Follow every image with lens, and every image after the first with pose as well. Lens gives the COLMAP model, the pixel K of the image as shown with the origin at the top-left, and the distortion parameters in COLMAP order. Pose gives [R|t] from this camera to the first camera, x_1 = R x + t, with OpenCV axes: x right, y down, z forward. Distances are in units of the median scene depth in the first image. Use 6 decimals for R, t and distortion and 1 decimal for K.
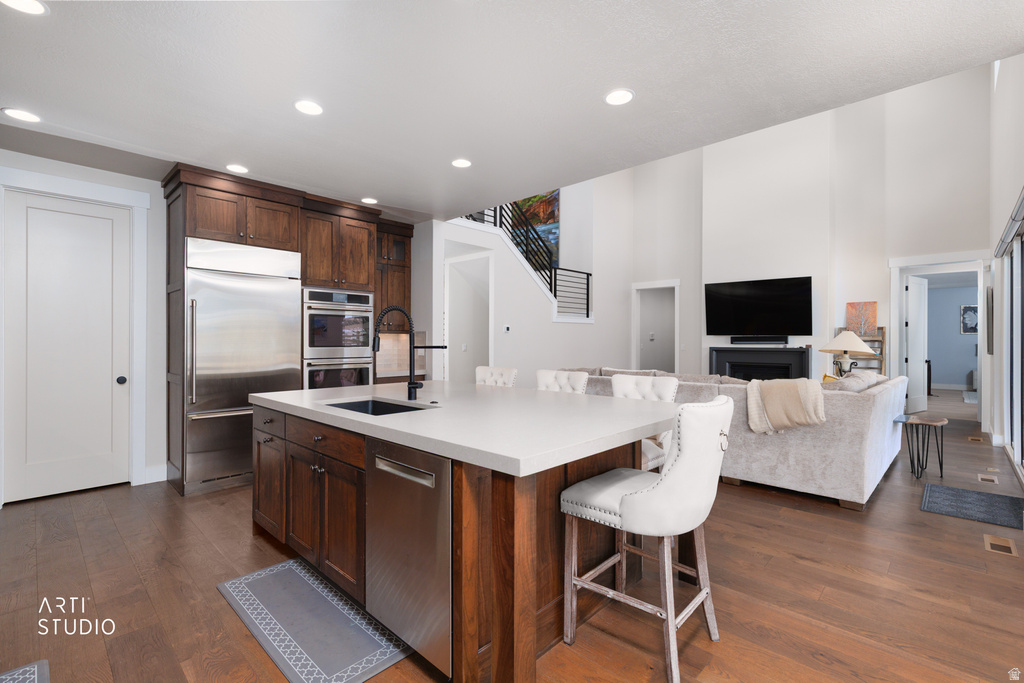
lens RADIAL K [[456.6, 0, 515.6], [0, 456.6, 338.9], [0, 0, 1]] dist [0.008175, -0.001747]
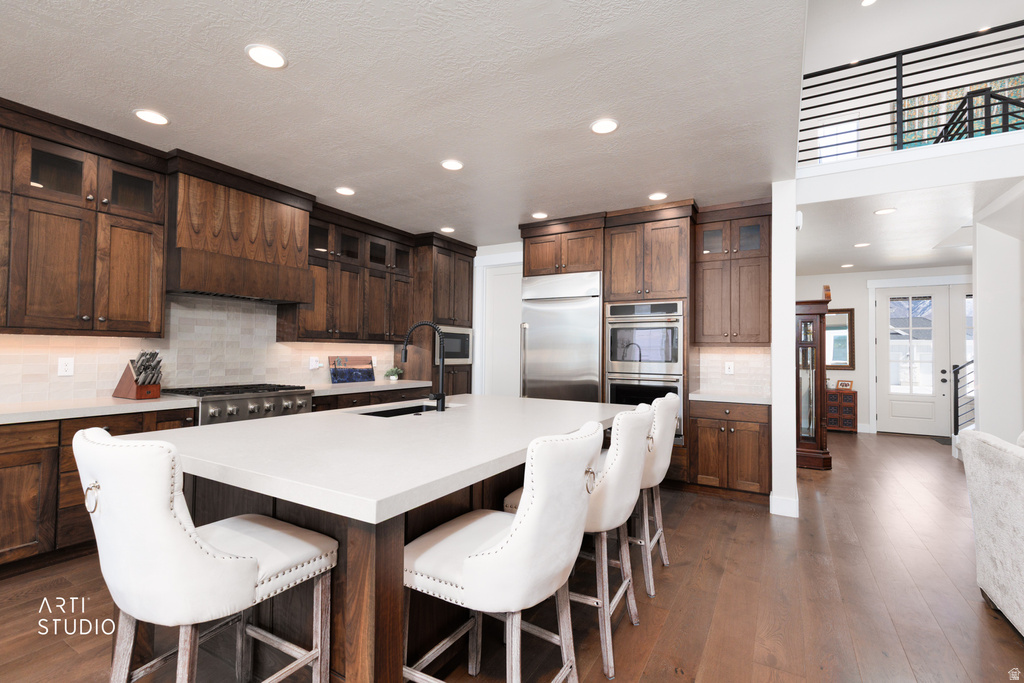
lens RADIAL K [[456.6, 0, 508.9], [0, 456.6, 341.8], [0, 0, 1]] dist [0.008175, -0.001747]
pose [[0.218333, -0.022355, -0.975618, 0.351286], [-0.006869, 0.999678, -0.024443, 0.001057], [0.975850, 0.012039, 0.218110, 0.394350]]
